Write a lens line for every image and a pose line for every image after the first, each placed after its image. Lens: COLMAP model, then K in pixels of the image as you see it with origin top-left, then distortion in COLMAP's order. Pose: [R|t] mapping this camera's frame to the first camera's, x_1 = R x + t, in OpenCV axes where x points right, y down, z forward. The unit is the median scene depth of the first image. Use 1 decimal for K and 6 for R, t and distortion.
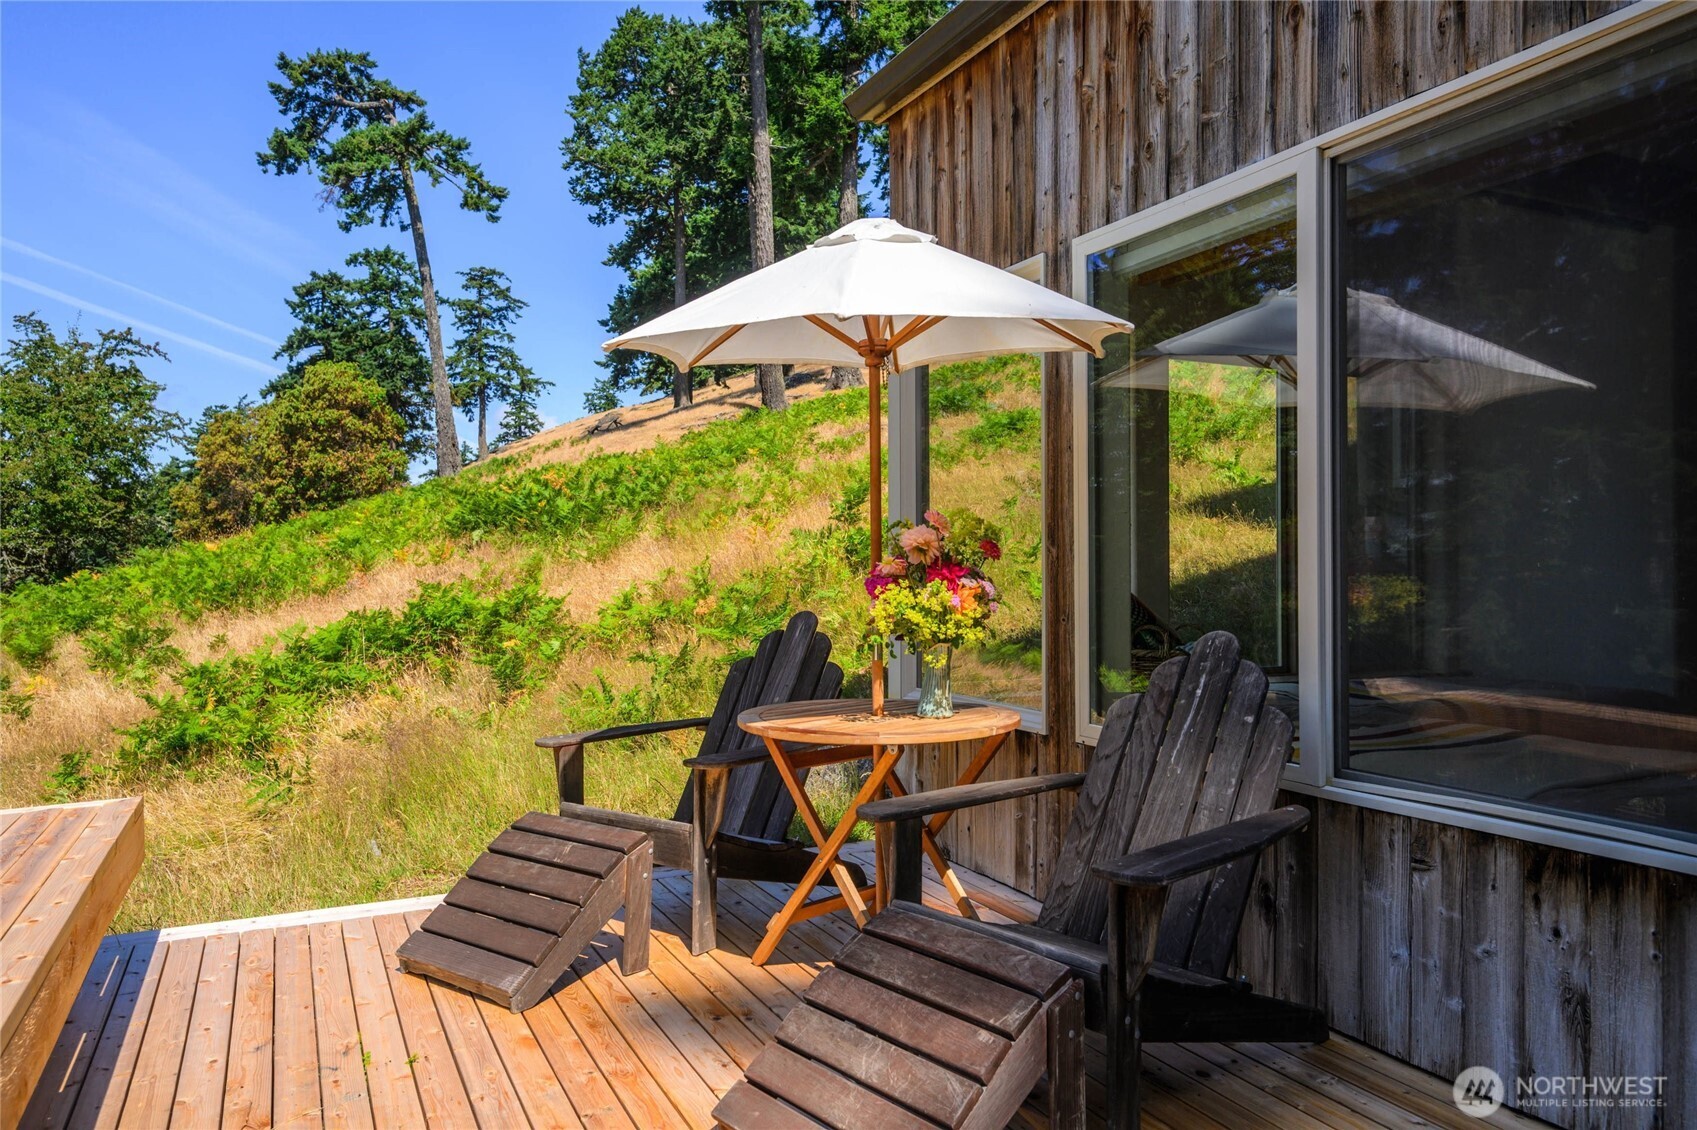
lens RADIAL K [[1167.9, 0, 836.4], [0, 1167.9, 566.0], [0, 0, 1]] dist [-0.002116, -0.003552]
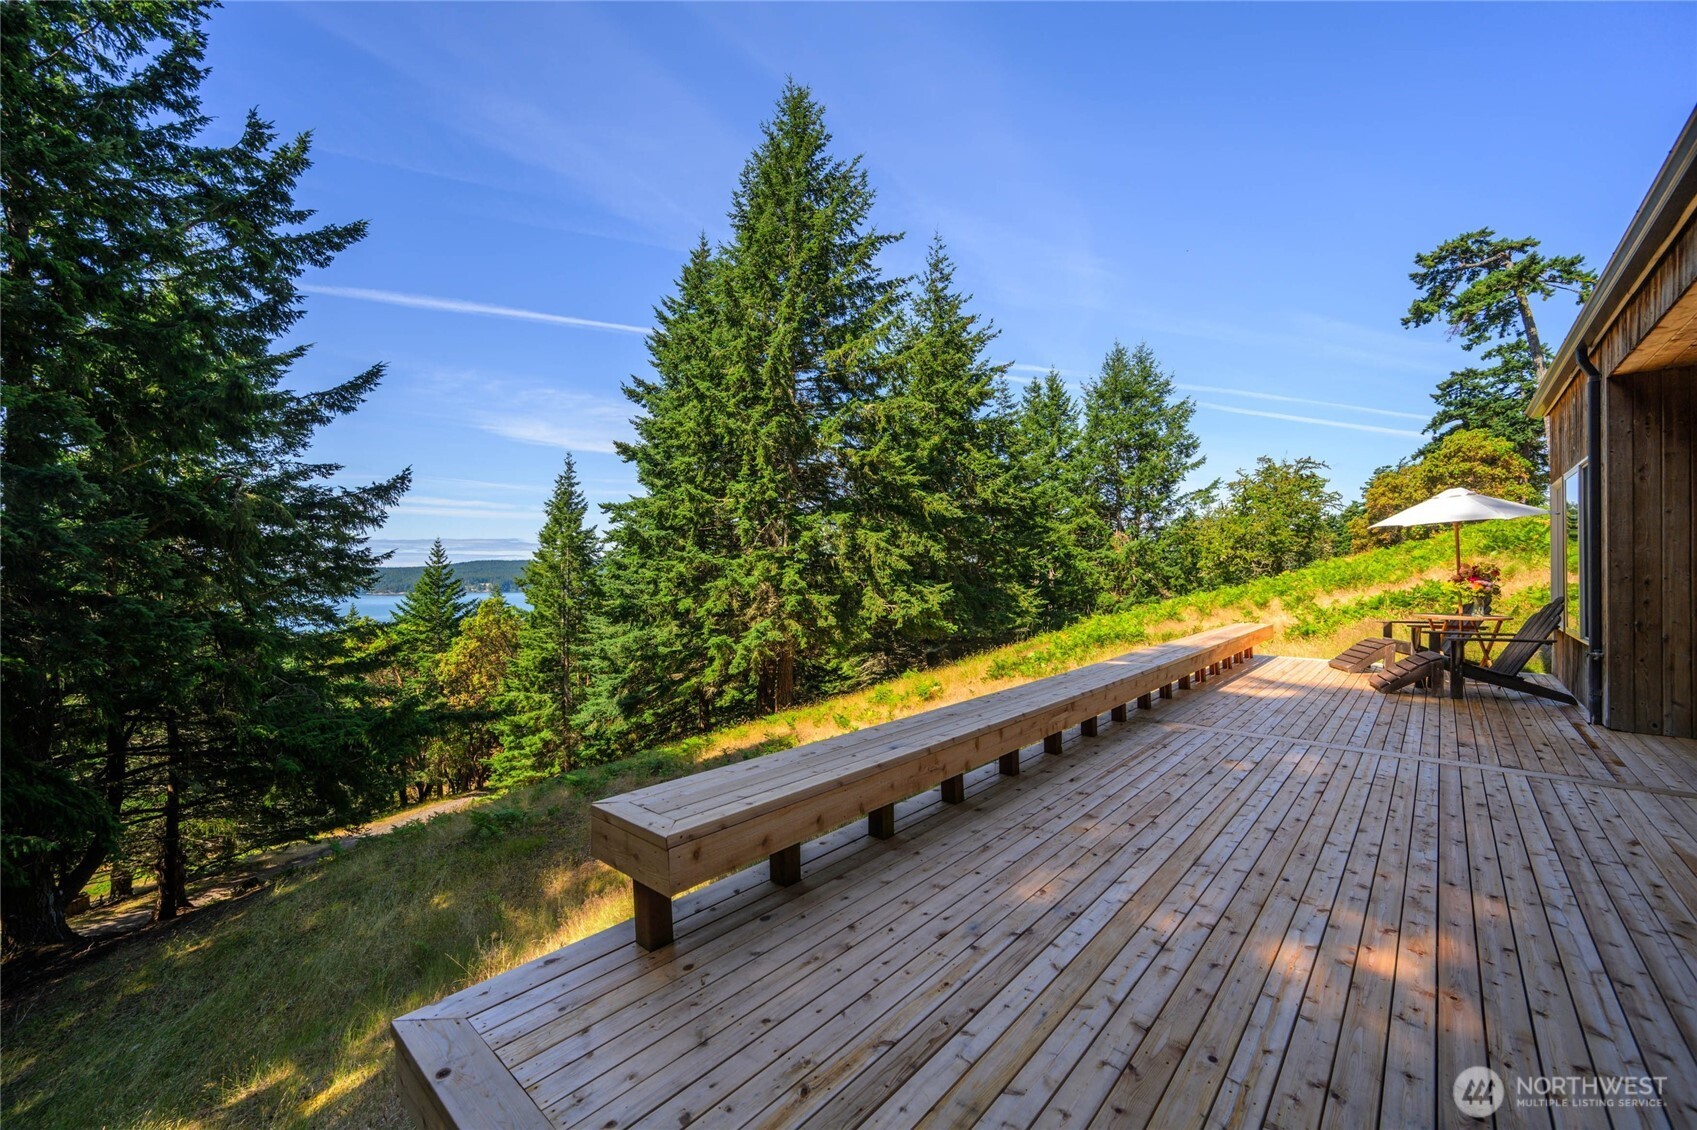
lens RADIAL K [[660.7, 0, 840.1], [0, 660.7, 567.2], [0, 0, 1]] dist [0.000262, 0.000007]
pose [[0.378444, 0.000635, -0.925624, 0.071508], [0.001576, 0.999998, 0.001330, -0.002117], [0.925623, -0.001963, 0.378442, -0.096047]]
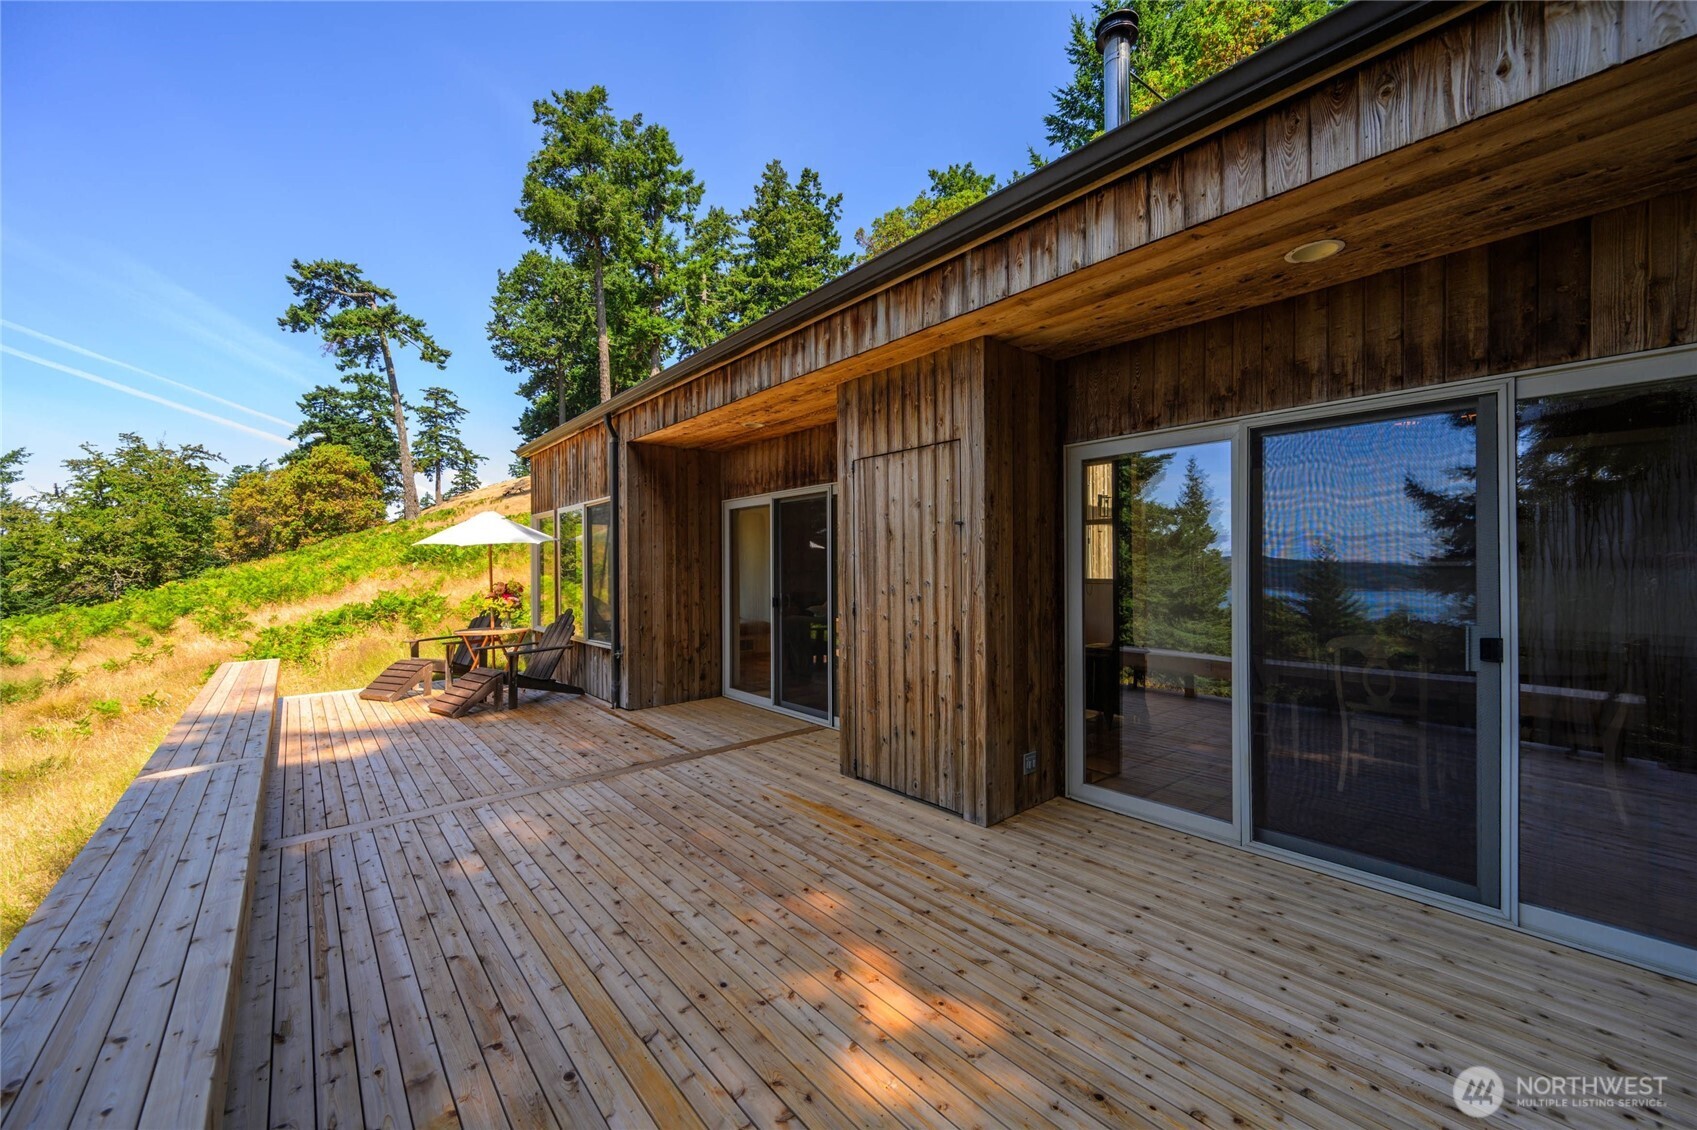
lens RADIAL K [[666.1, 0, 848.5], [0, 666.1, 565.0], [0, 0, 1]] dist [-0.001557, 0.000035]
pose [[0.968108, -0.003404, 0.250509, 0.037553], [0.004168, 0.999988, -0.002518, -0.005142], [-0.250498, 0.003482, 0.968111, -0.090120]]
